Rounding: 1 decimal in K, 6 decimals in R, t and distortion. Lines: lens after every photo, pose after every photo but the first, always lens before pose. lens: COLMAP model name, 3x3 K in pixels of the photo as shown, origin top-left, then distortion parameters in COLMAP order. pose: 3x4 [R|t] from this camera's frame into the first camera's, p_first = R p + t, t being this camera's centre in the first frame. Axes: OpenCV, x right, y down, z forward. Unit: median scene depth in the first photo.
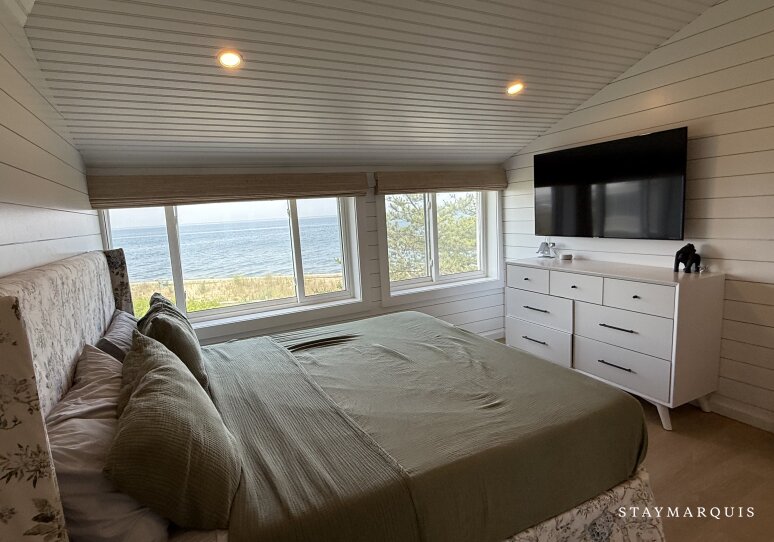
lens RADIAL K [[424.1, 0, 384.8], [0, 424.1, 272.2], [0, 0, 1]] dist [0.002963, 0.000412]
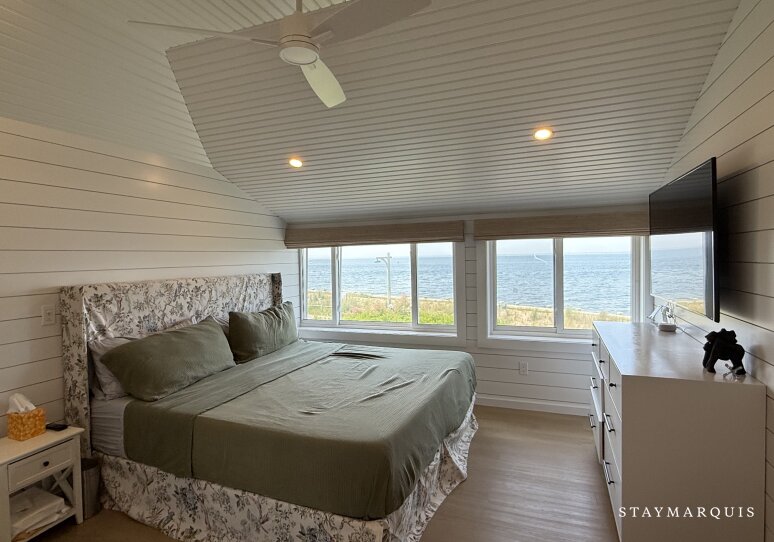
lens RADIAL K [[424.1, 0, 383.8], [0, 424.1, 268.3], [0, 0, 1]] dist [0.002963, 0.000412]
pose [[0.661020, 0.065417, -0.747511, 0.824033], [-0.123253, 0.992128, -0.022168, -0.077739], [0.740176, 0.106786, 0.663879, 0.156433]]
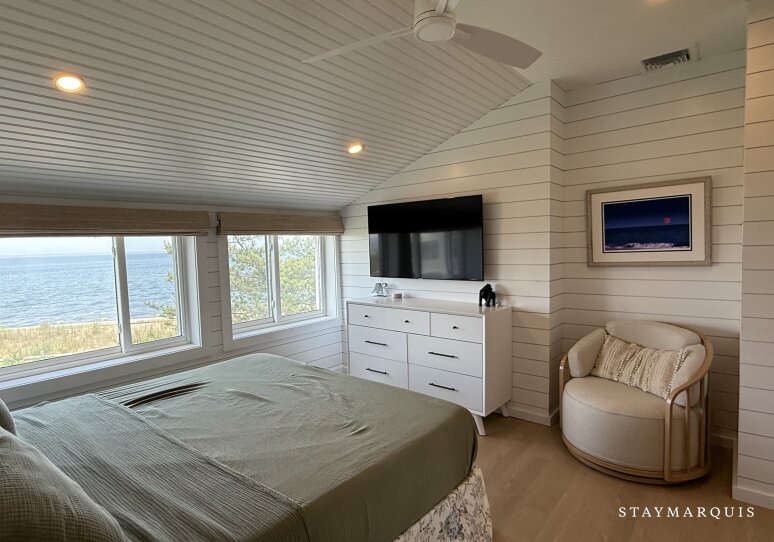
lens RADIAL K [[424.1, 0, 384.6], [0, 424.1, 270.3], [0, 0, 1]] dist [0.002963, 0.000412]
pose [[0.915236, 0.008389, 0.402831, -0.082438], [0.031629, 0.995202, -0.092587, 0.000873], [-0.401675, 0.097480, 0.910580, -0.043866]]
